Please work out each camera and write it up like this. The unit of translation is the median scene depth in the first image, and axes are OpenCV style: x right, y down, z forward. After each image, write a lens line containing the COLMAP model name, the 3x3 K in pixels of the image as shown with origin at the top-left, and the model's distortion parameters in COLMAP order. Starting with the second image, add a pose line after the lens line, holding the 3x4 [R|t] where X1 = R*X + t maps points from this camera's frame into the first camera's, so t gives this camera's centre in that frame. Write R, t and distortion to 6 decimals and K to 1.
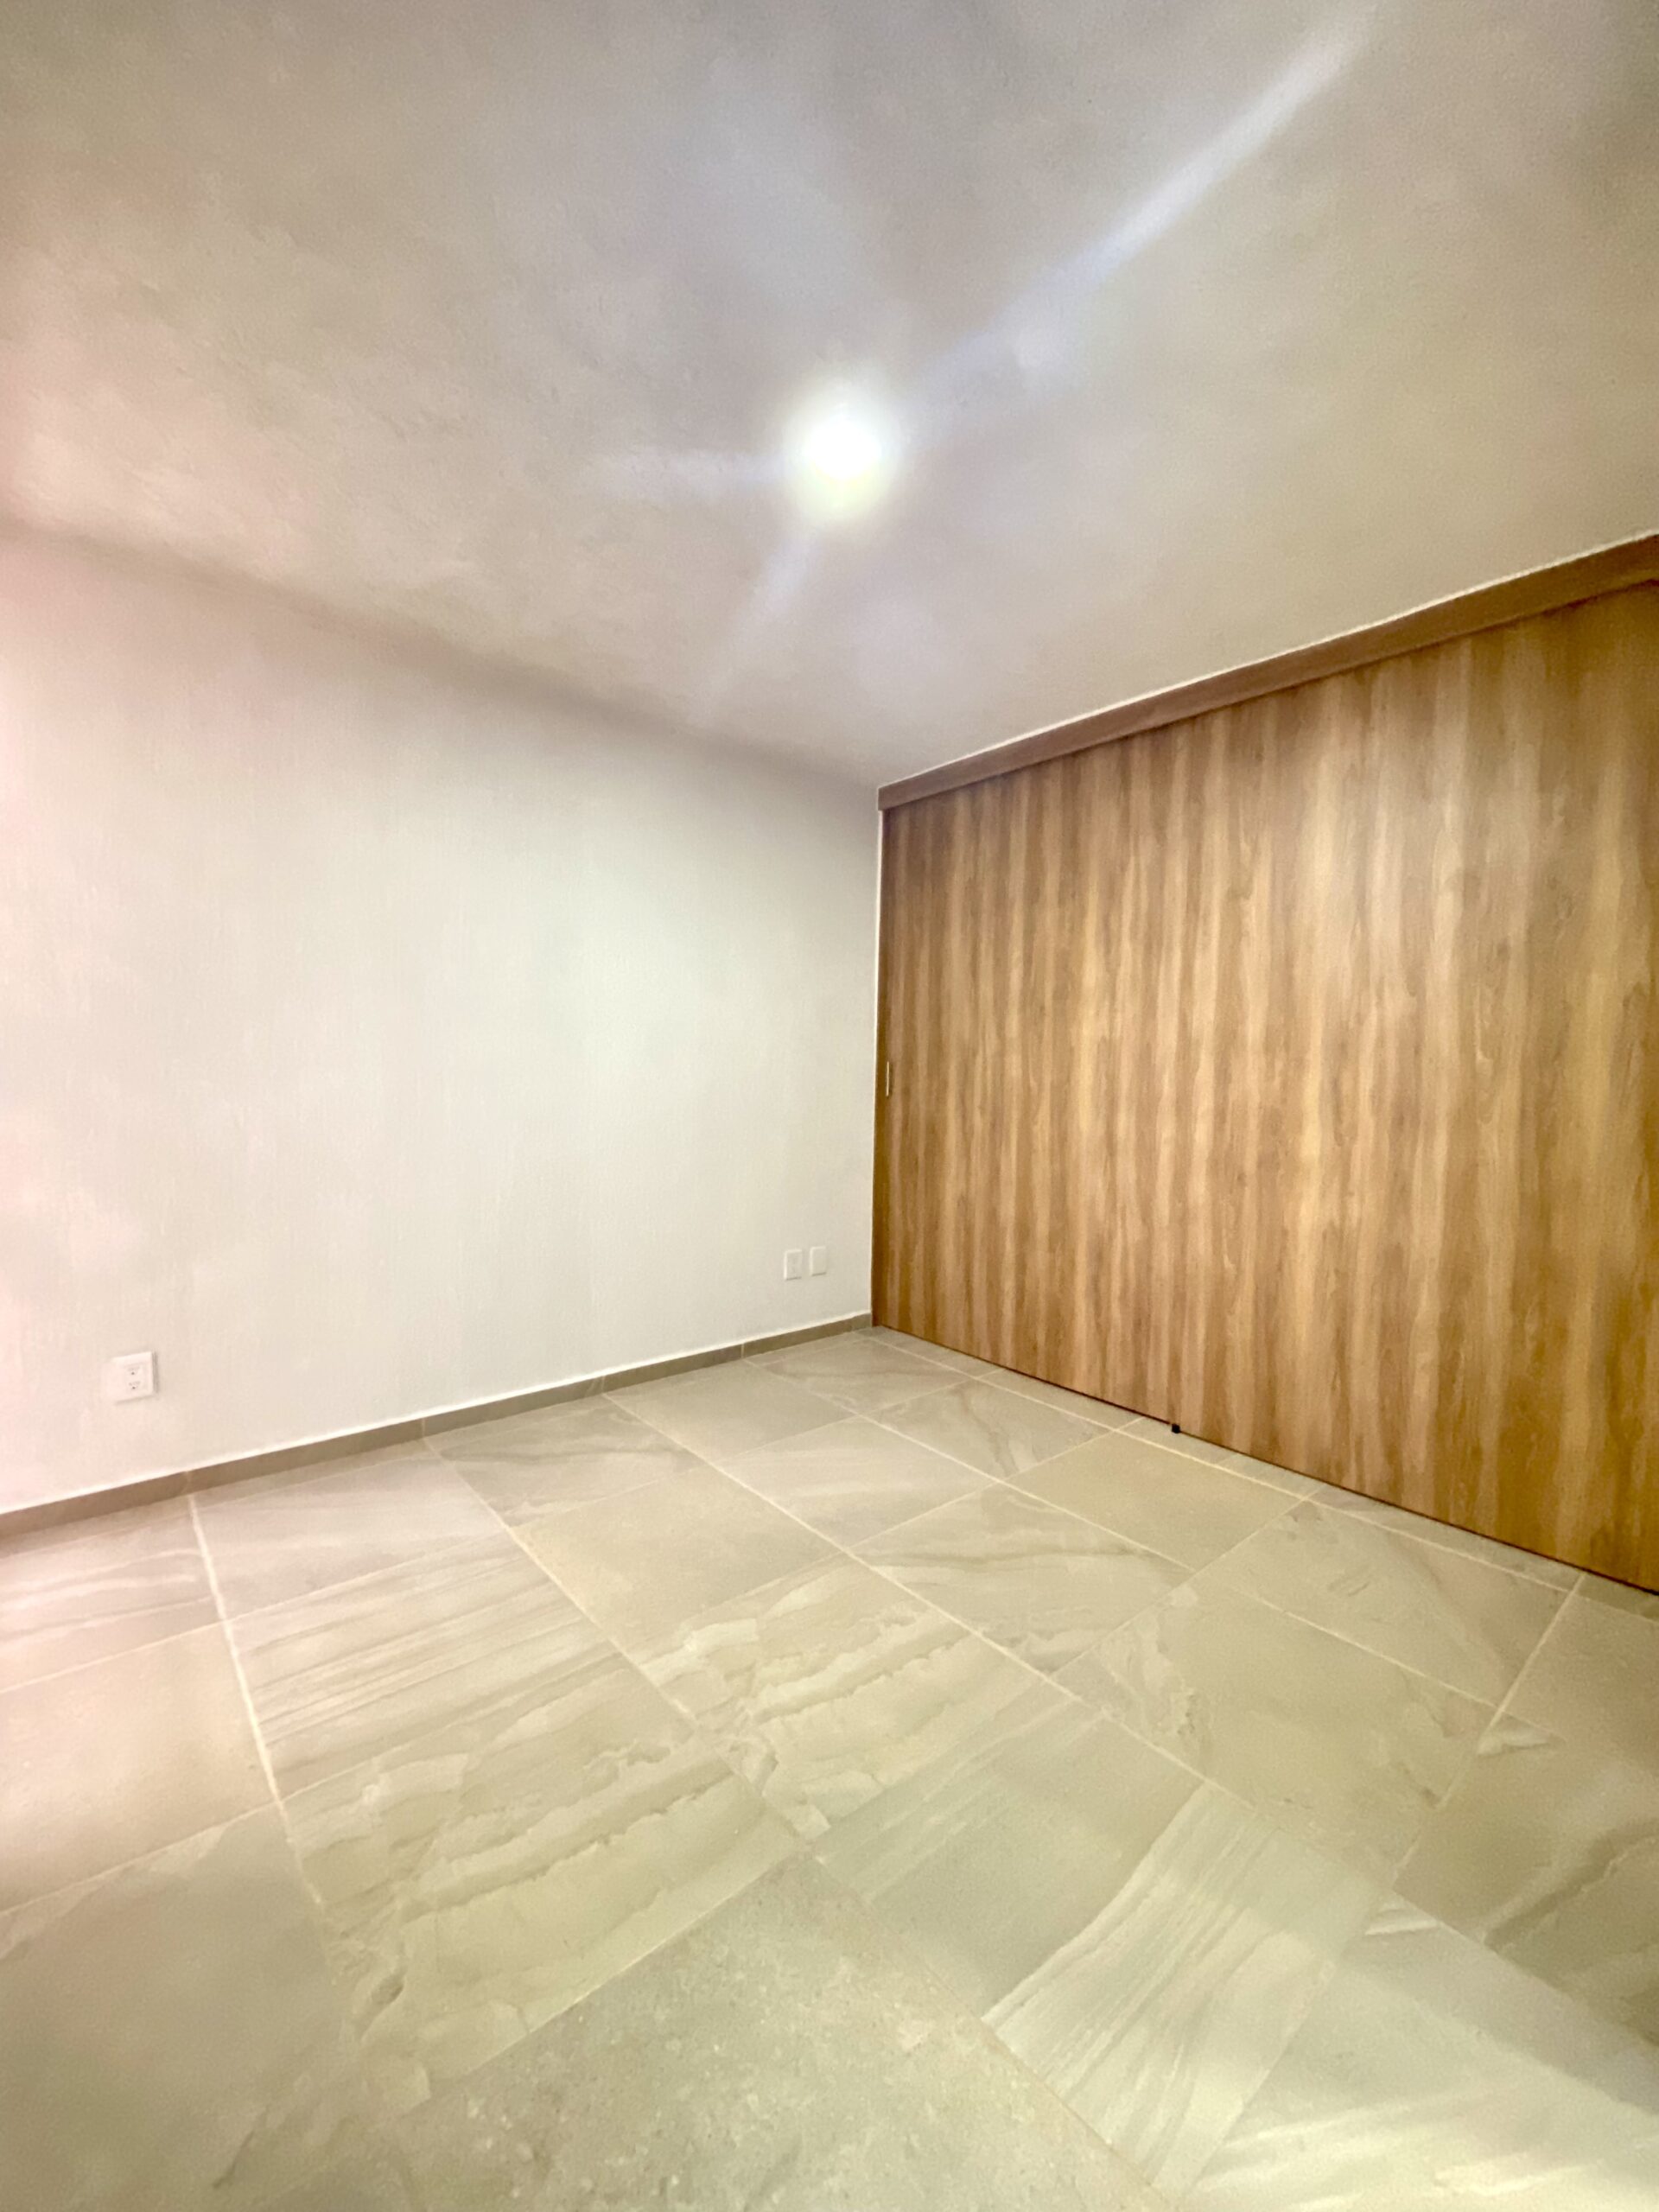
lens RADIAL K [[891.1, 0, 829.5], [0, 891.1, 1106.0], [0, 0, 1]] dist [-0.001010, -0.000124]
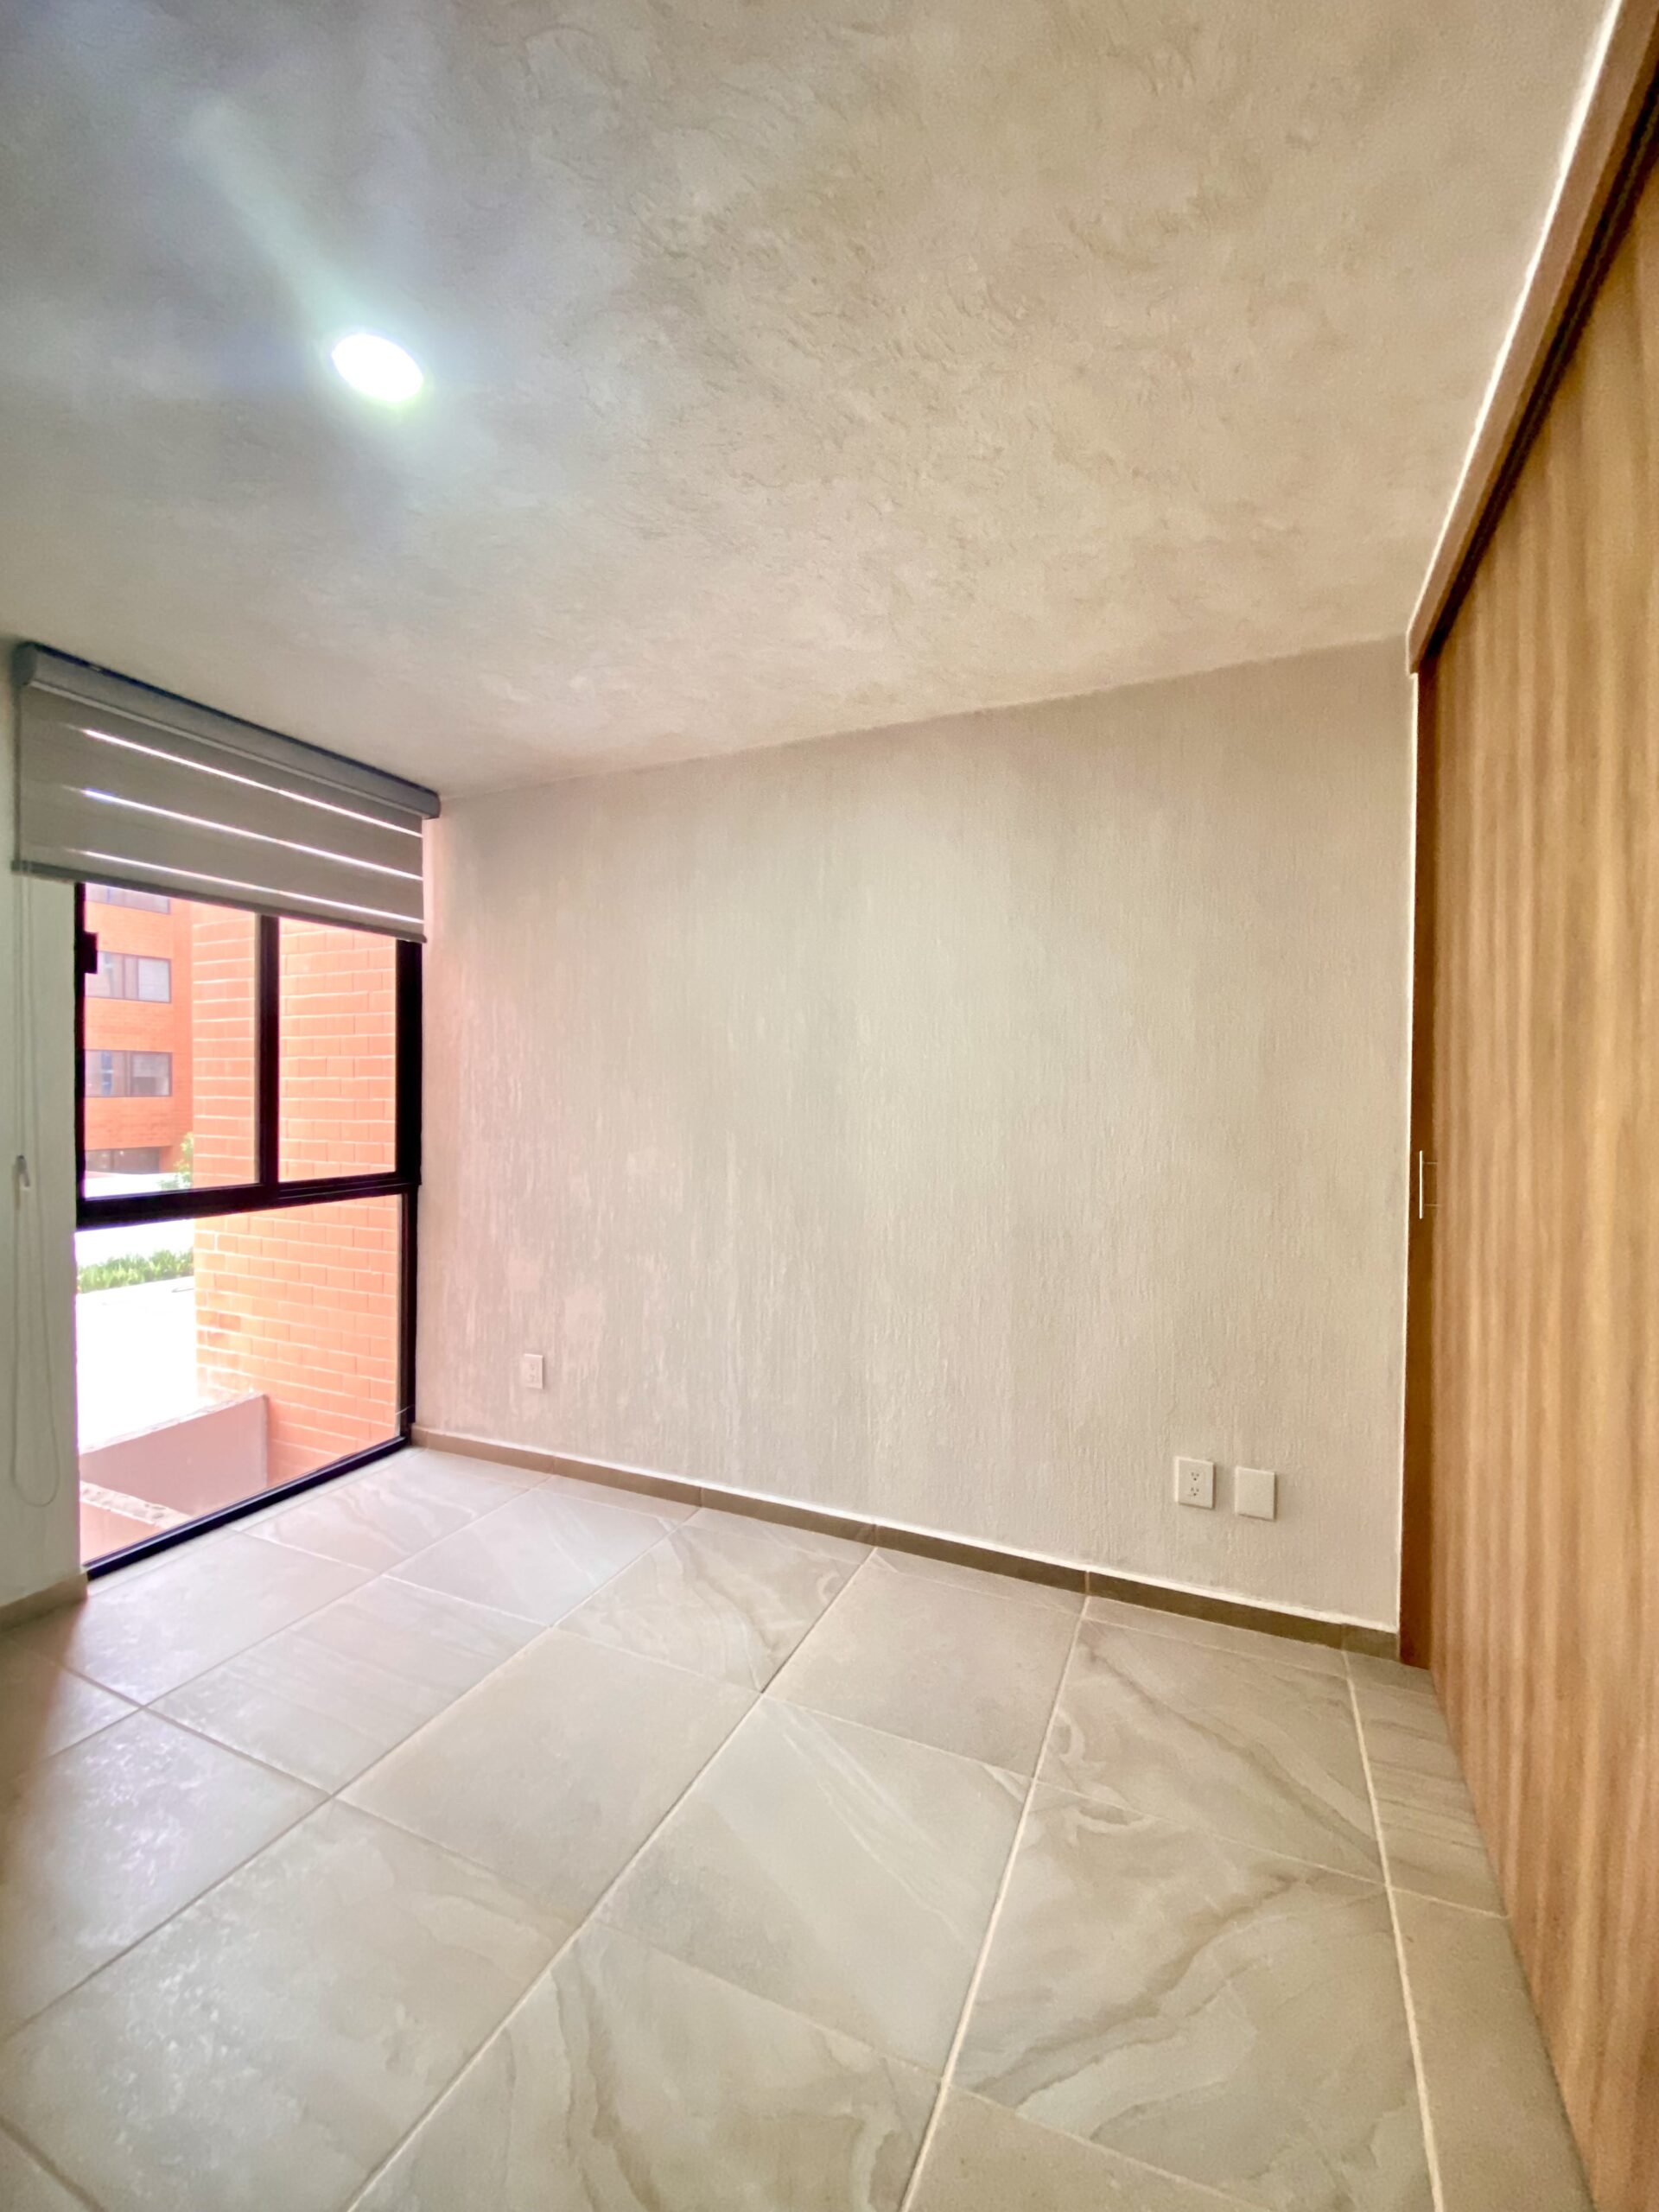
lens RADIAL K [[913.7, 0, 829.5], [0, 913.7, 1106.0], [0, 0, 1]] dist [0.001301, 0.000008]
pose [[0.436066, -0.000922, -0.899914, 0.591902], [-0.041556, 0.998912, -0.021160, -0.077467], [0.898955, 0.046624, 0.435553, 0.709039]]
